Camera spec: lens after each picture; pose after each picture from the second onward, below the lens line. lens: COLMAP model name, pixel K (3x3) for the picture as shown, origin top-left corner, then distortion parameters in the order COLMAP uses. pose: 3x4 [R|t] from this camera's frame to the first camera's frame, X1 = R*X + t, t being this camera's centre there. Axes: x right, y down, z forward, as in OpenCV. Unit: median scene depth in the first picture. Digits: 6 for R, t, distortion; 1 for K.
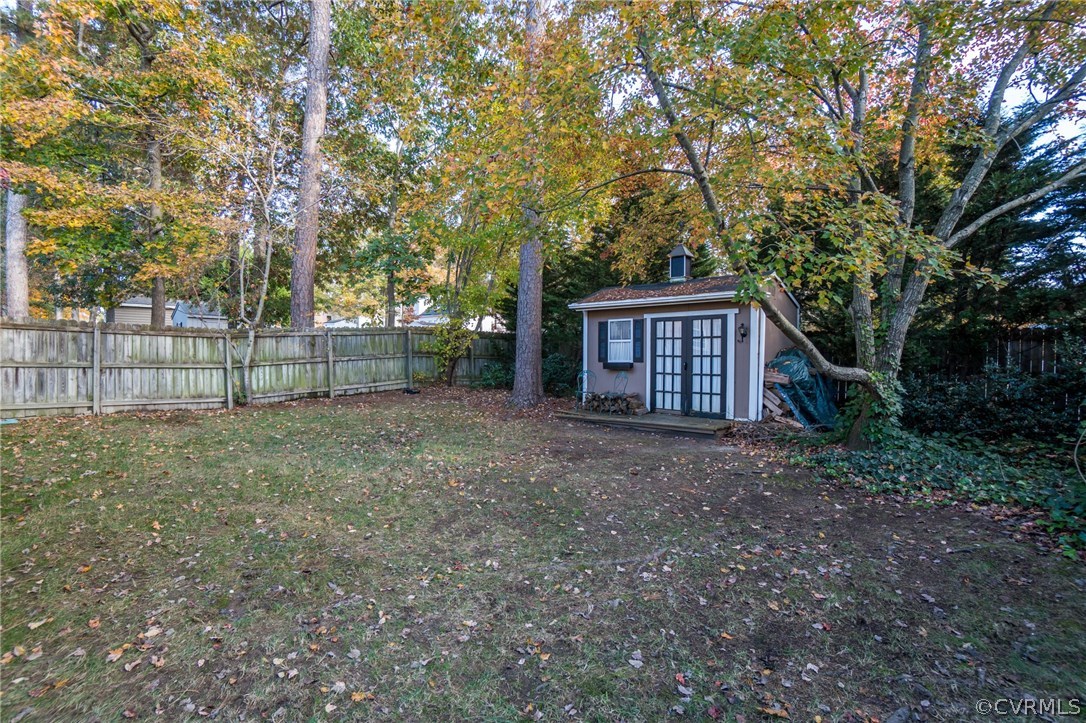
lens RADIAL K [[471.4, 0, 536.9], [0, 471.4, 367.9], [0, 0, 1]] dist [-0.036222, 0.006190]
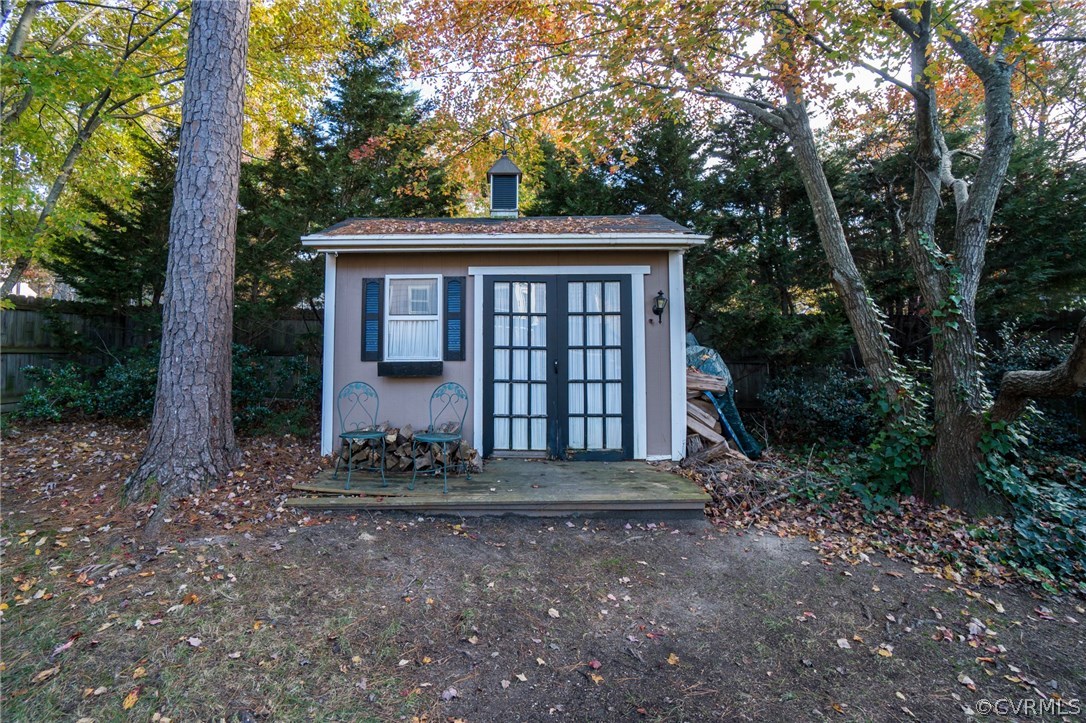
lens RADIAL K [[471.4, 0, 490.7], [0, 471.4, 324.6], [0, 0, 1]] dist [-0.036222, 0.006190]
pose [[0.767251, 0.030334, 0.640629, -0.084152], [0.020484, 0.997212, -0.071751, -0.013805], [-0.641020, 0.068174, 0.764491, 0.605738]]
